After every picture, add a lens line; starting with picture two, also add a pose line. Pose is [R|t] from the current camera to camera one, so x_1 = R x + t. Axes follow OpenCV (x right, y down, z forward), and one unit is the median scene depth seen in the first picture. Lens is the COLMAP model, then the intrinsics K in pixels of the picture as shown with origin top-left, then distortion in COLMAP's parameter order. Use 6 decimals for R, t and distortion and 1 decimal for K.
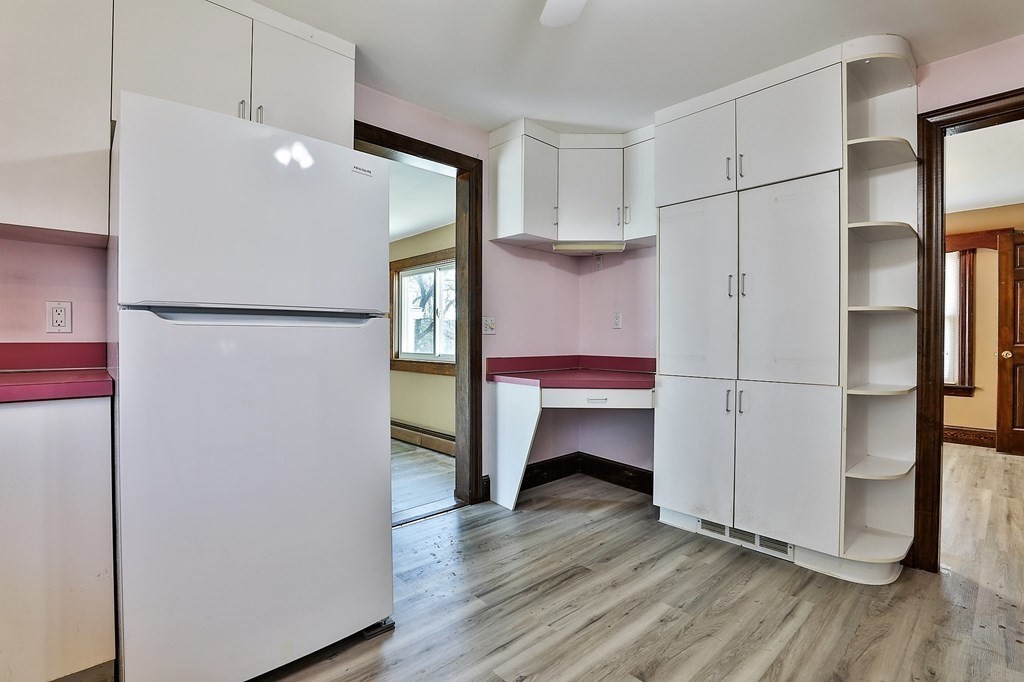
lens RADIAL K [[475.0, 0, 490.8], [0, 475.0, 338.7], [0, 0, 1]] dist [-0.035396, 0.007897]
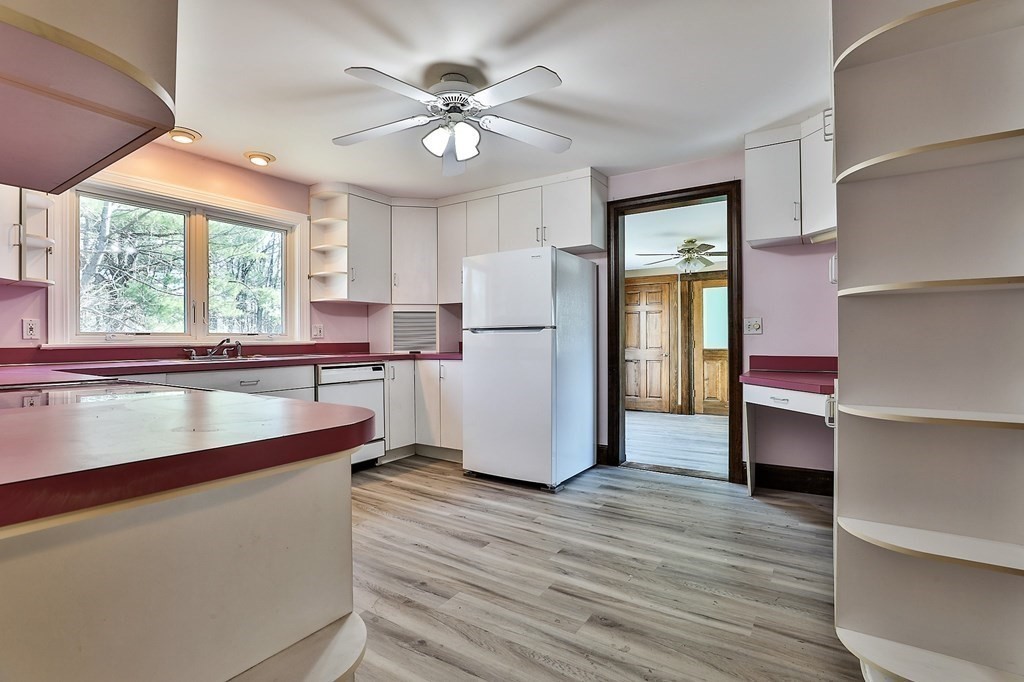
lens RADIAL K [[475.0, 0, 560.3], [0, 475.0, 344.5], [0, 0, 1]] dist [-0.035396, 0.007897]
pose [[0.317068, 0.002635, -0.948399, 1.431568], [0.005142, 0.999977, 0.004497, 0.011101], [0.948389, -0.006302, 0.317047, 0.380256]]
